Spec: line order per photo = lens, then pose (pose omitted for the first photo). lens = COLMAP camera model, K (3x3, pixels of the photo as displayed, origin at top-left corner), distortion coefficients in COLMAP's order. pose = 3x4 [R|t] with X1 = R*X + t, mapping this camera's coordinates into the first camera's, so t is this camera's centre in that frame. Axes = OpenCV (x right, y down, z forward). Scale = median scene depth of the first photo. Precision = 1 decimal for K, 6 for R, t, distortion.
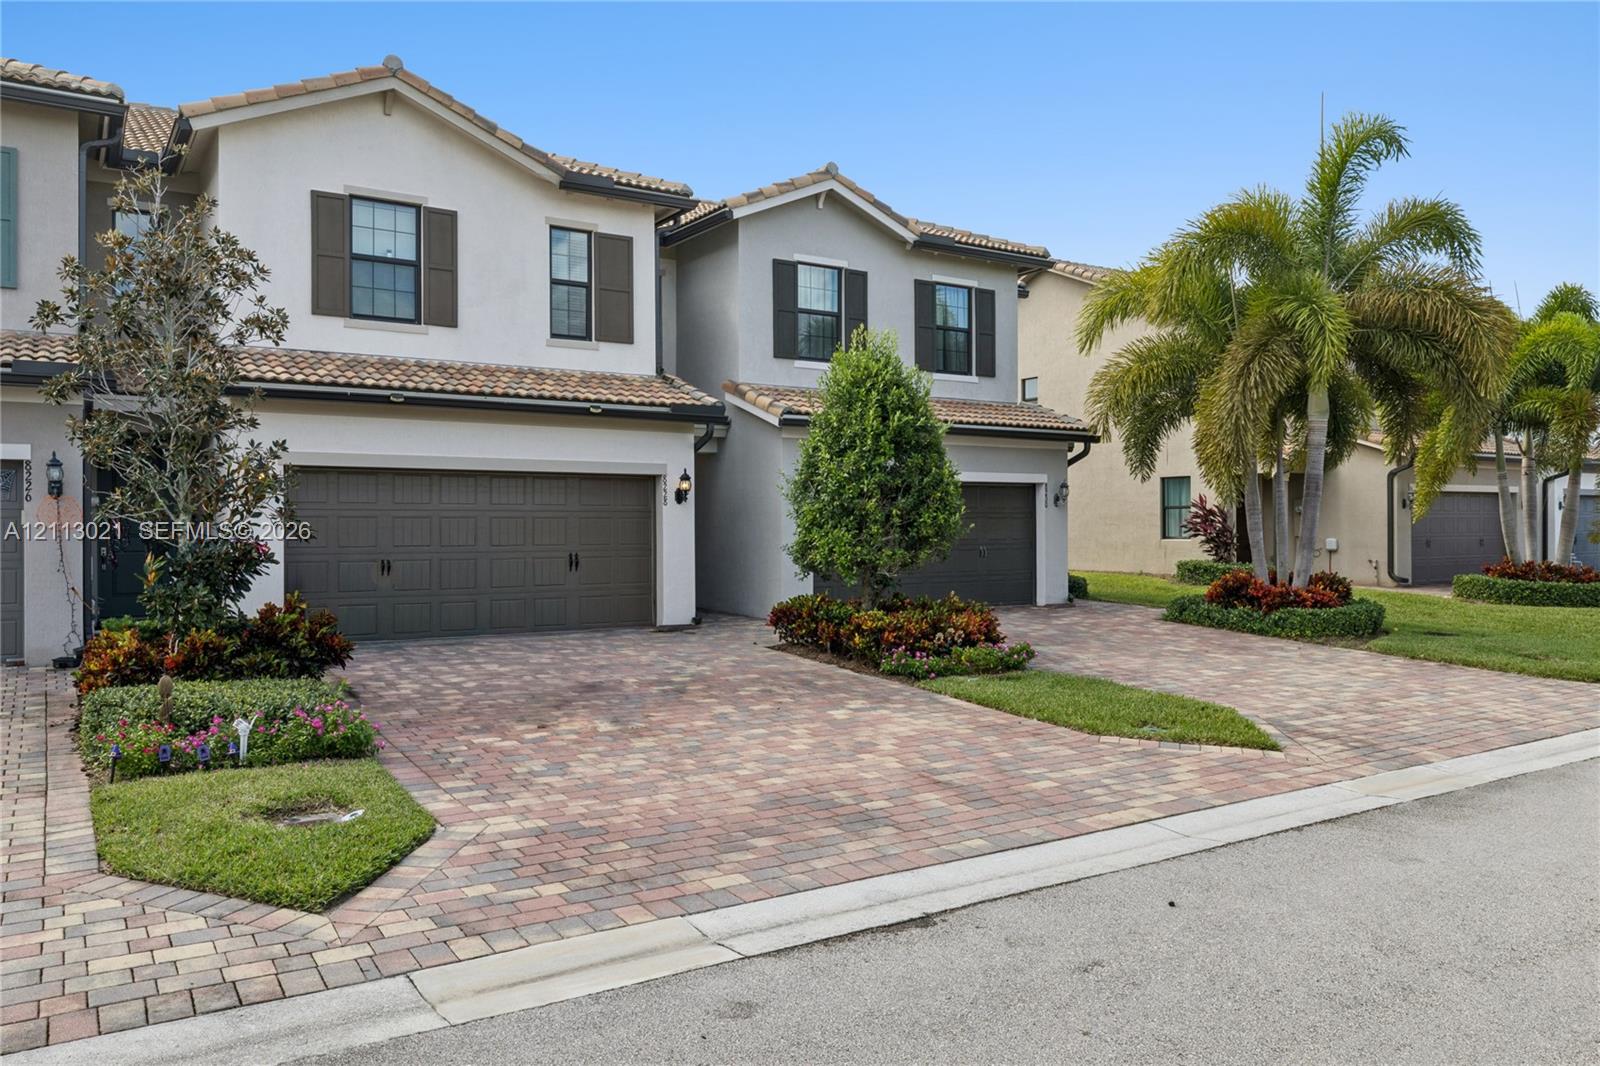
lens RADIAL K [[1141.6, 0, 800.5], [0, 1141.6, 523.3], [0, 0, 1]] dist [0.003484, -0.007619]
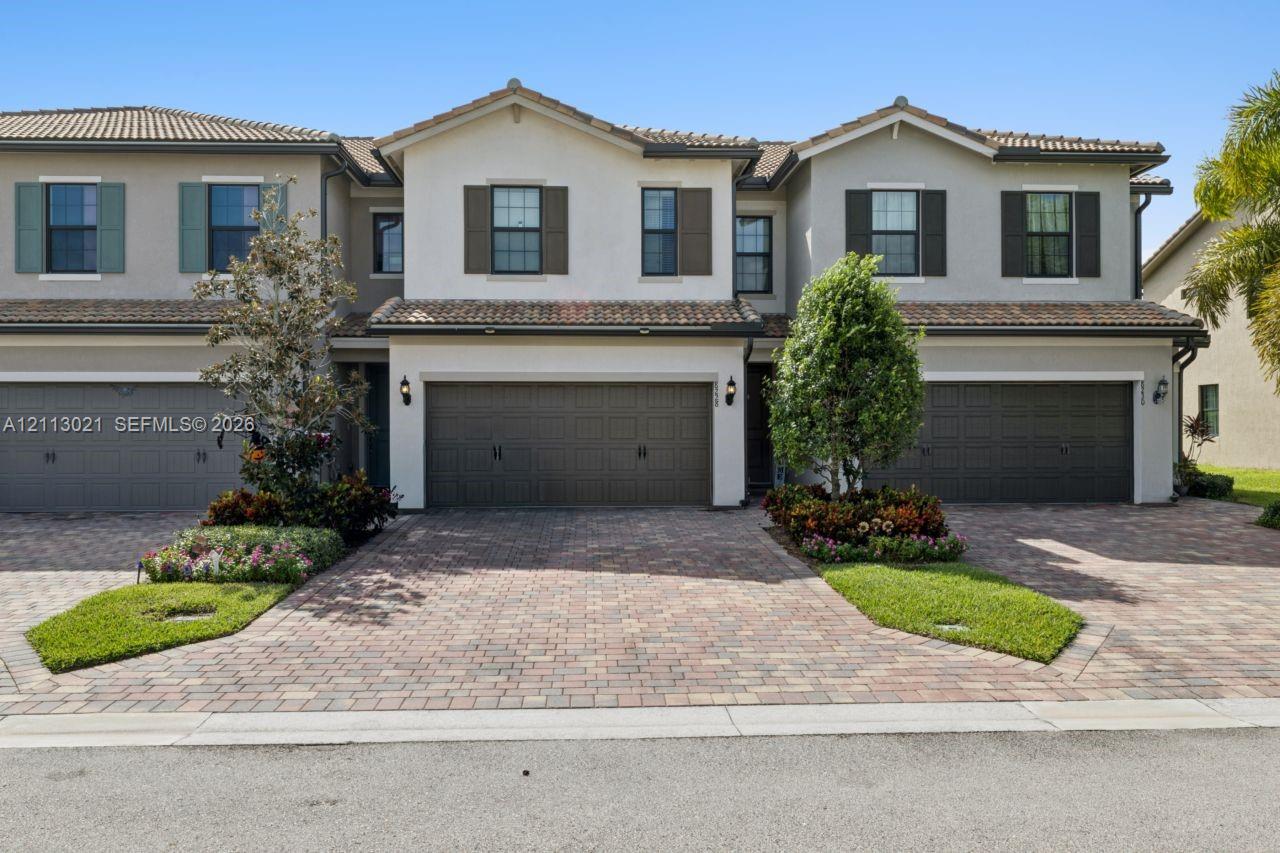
lens RADIAL K [[924.2, 0, 640.0], [0, 924.2, 434.7], [0, 0, 1]] dist [0.009478, -0.003853]
pose [[0.867042, 0.004876, -0.498211, 0.292777], [0.001623, 0.999919, 0.012611, 0.001260], [0.498232, -0.011743, 0.866964, 0.103755]]
